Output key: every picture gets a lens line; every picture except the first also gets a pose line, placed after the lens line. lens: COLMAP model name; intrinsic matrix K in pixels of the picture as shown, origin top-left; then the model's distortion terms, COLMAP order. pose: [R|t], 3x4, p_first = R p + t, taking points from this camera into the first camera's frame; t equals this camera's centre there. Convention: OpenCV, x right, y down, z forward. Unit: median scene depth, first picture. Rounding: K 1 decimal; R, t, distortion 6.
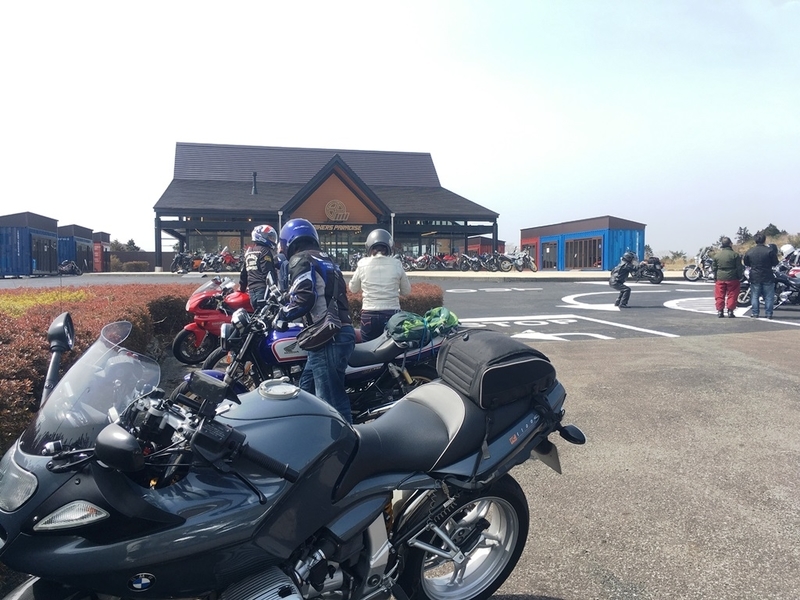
lens RADIAL K [[682.1, 0, 401.4], [0, 682.1, 299.9], [0, 0, 1]] dist [0.011916, 0.000663]
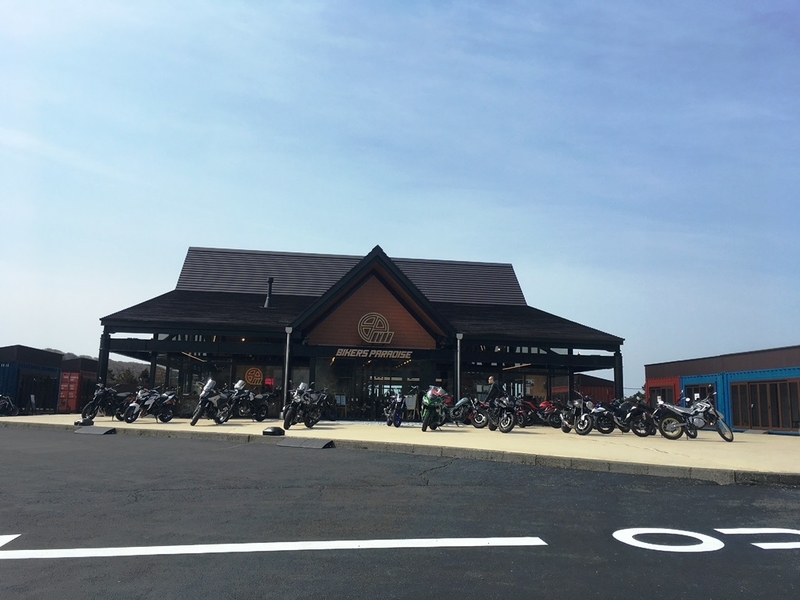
lens RADIAL K [[682.1, 0, 401.1], [0, 682.1, 300.6], [0, 0, 1]] dist [0.011916, 0.000663]
pose [[0.993570, 0.012824, -0.112493, 0.005830], [-0.034877, 0.979916, -0.196337, -0.026014], [0.107716, 0.198998, 0.974062, 0.334379]]
